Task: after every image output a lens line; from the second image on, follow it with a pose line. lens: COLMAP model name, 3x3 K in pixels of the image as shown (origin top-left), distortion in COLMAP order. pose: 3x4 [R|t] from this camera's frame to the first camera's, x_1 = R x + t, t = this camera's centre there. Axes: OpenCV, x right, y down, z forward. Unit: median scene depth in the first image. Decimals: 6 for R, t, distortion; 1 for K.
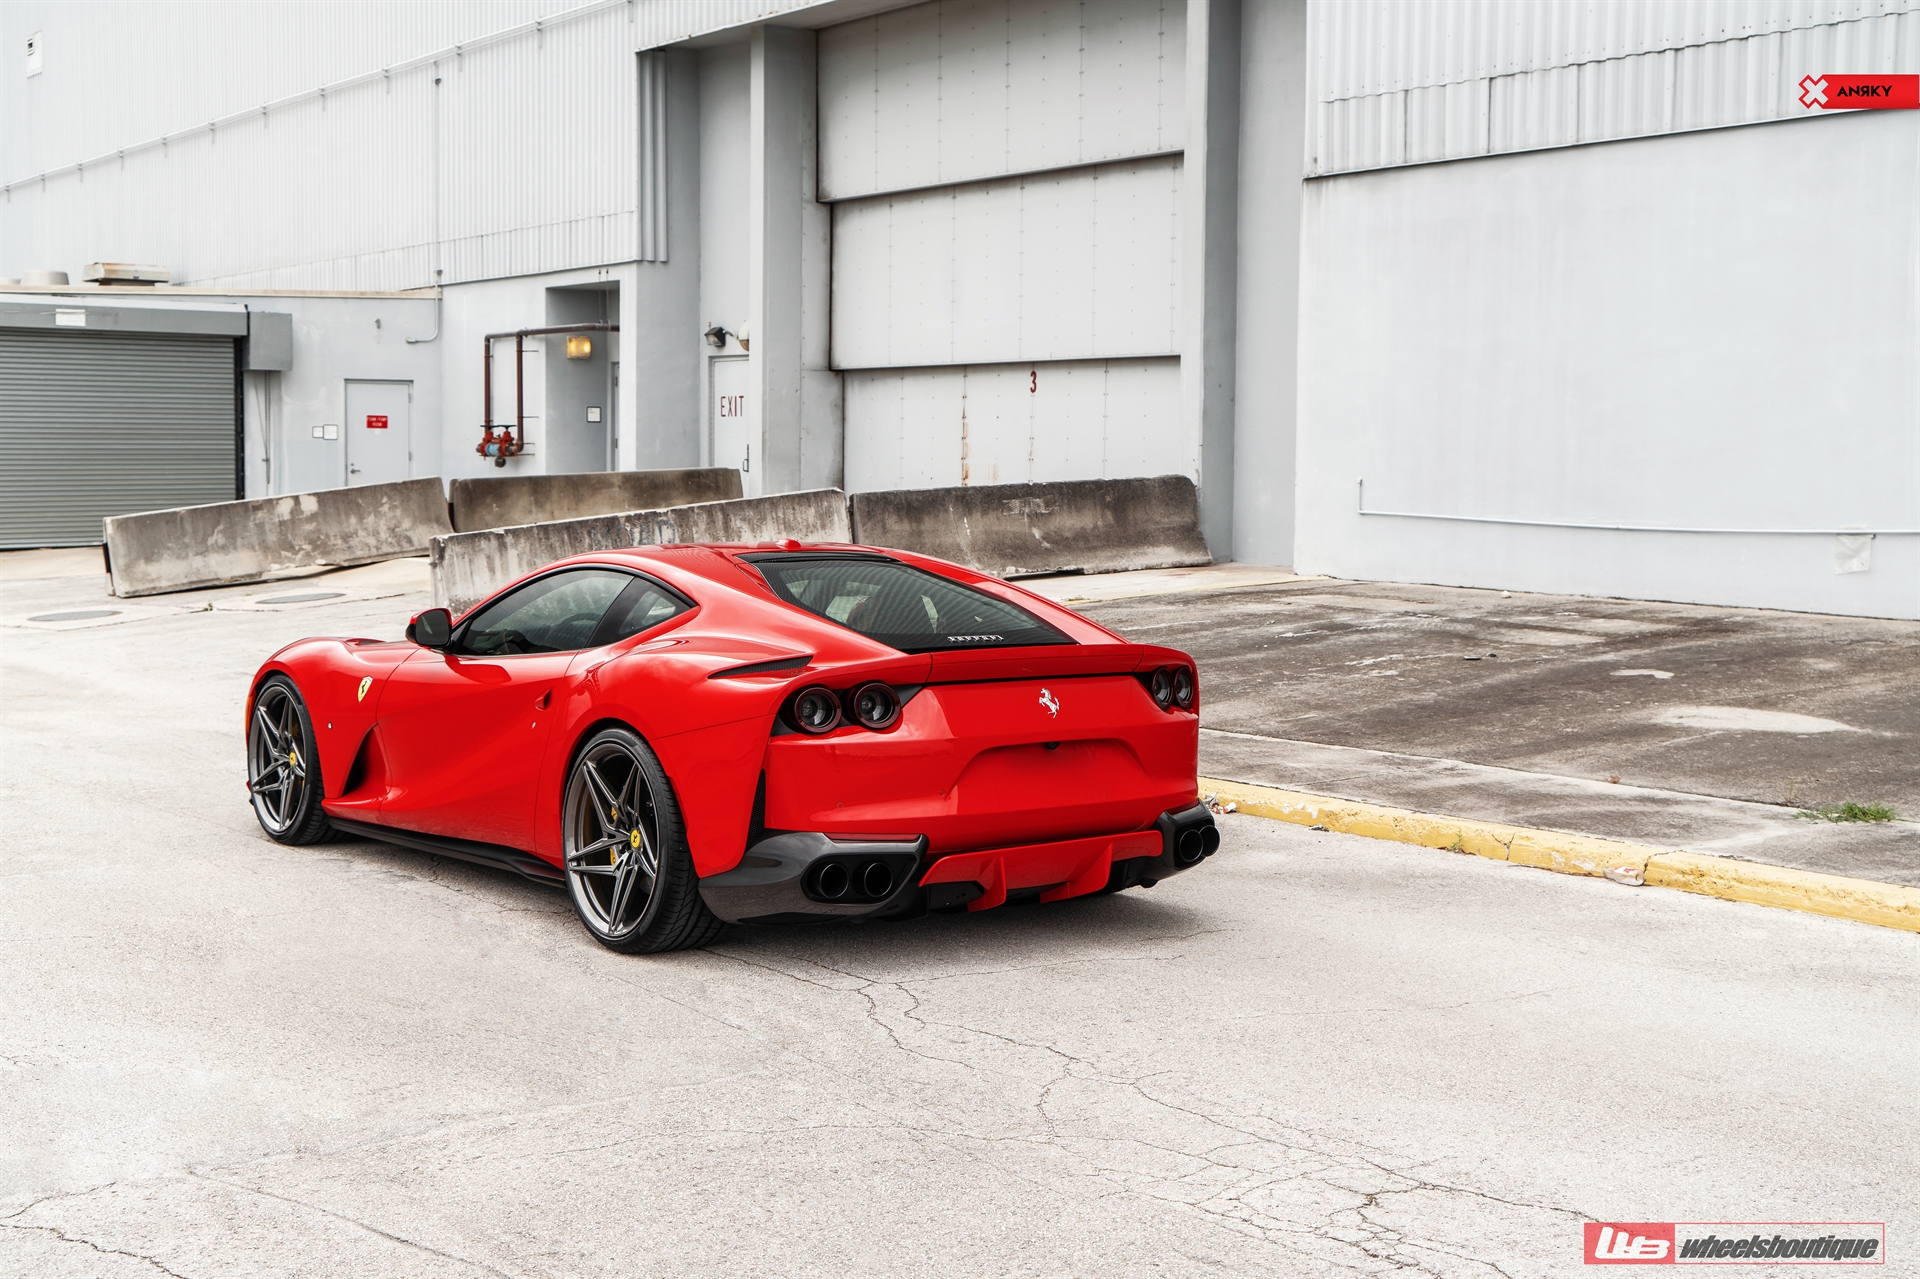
lens RADIAL K [[2564.2, 0, 966.9], [0, 2564.2, 583.3], [0, 0, 1]] dist [0.029978, 0.064402]
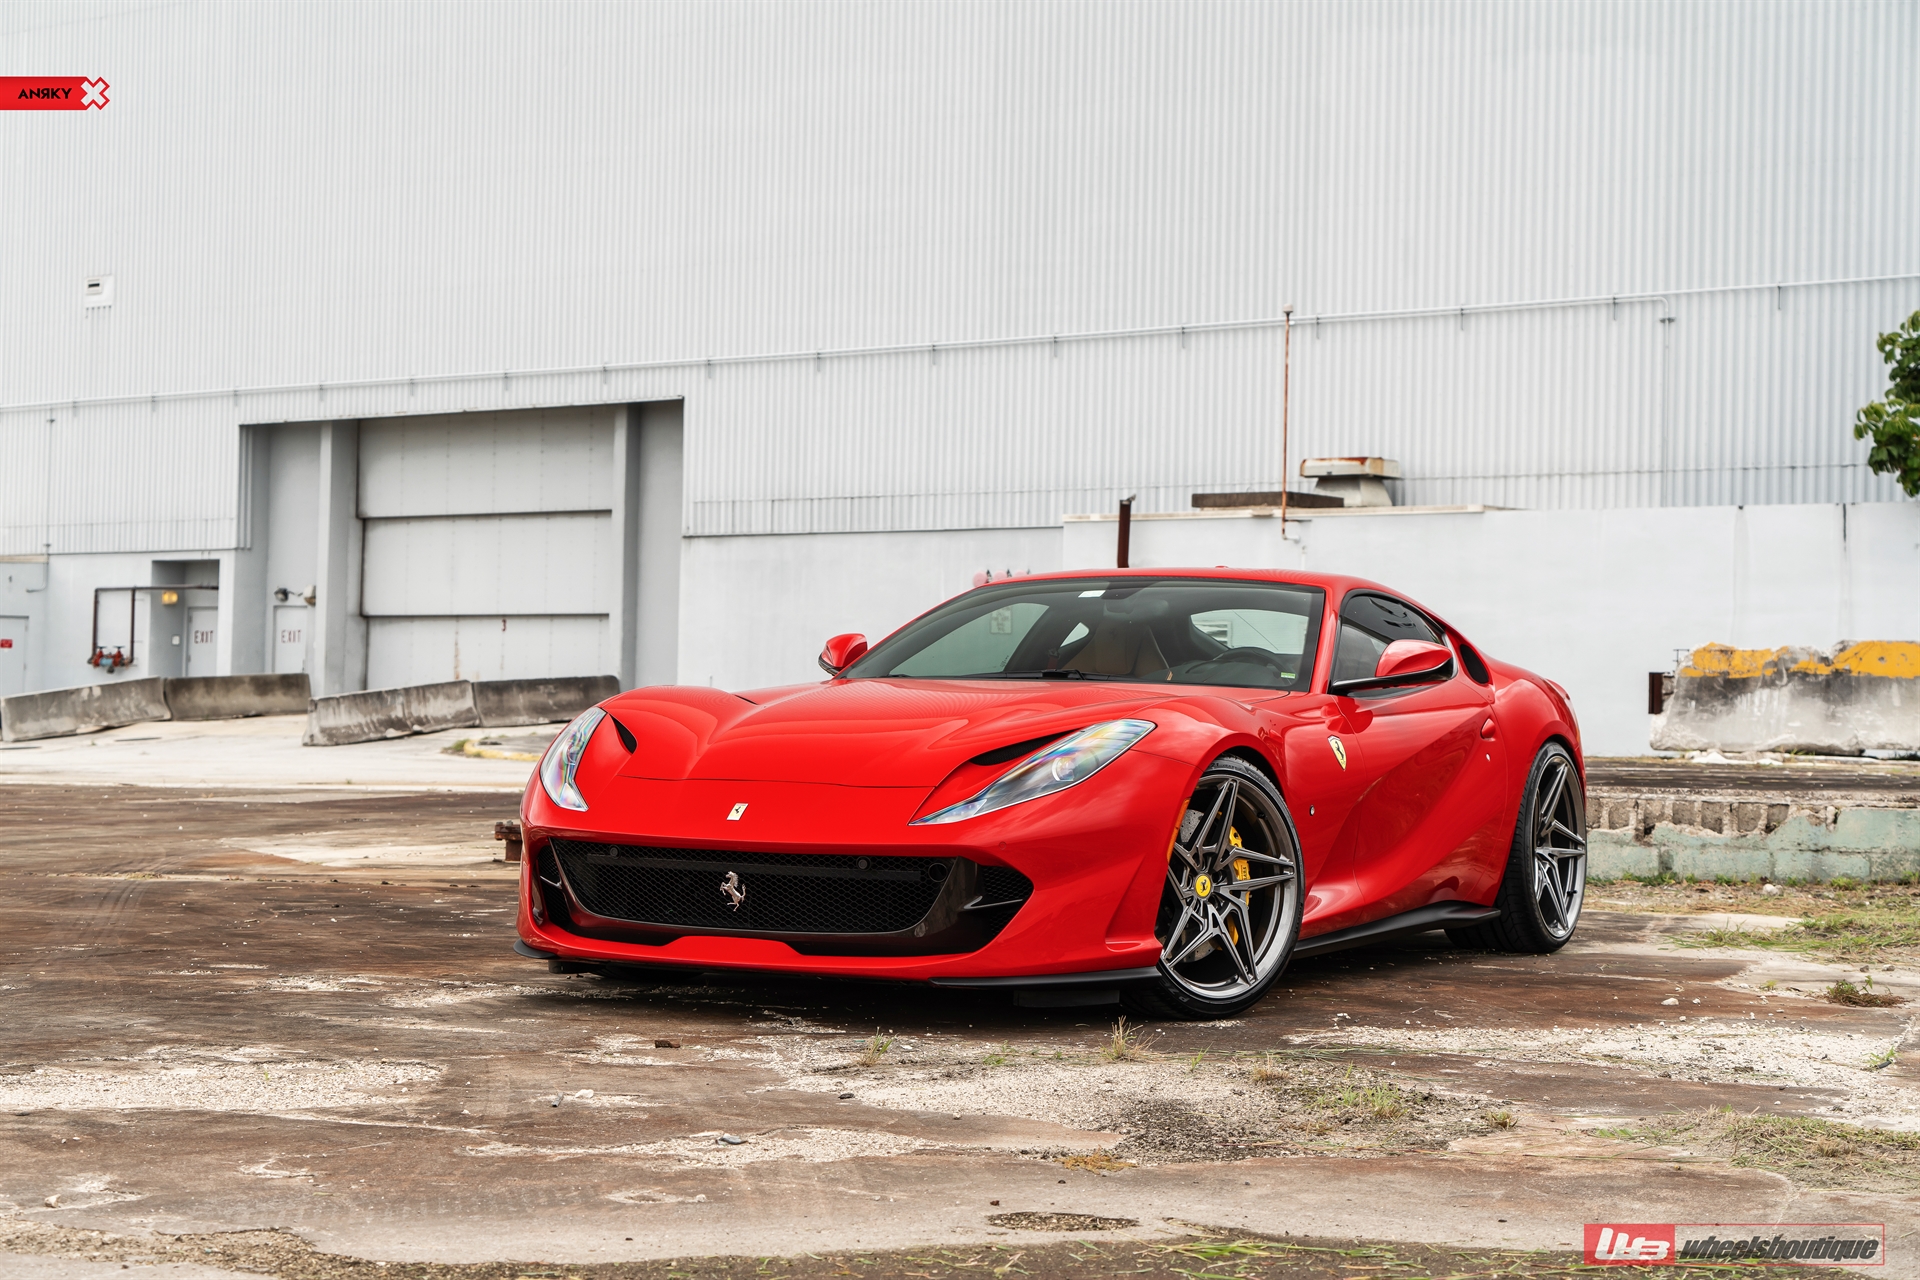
lens RADIAL K [[3284.4, 0, 961.6], [0, 3284.4, 486.0], [0, 0, 1]] dist [0.122903, -0.197090]
pose [[0.946895, 0.025937, 0.320496, -0.417427], [0.009878, 0.993924, -0.109621, 0.082298], [-0.321392, 0.106965, 0.940886, -1.313703]]
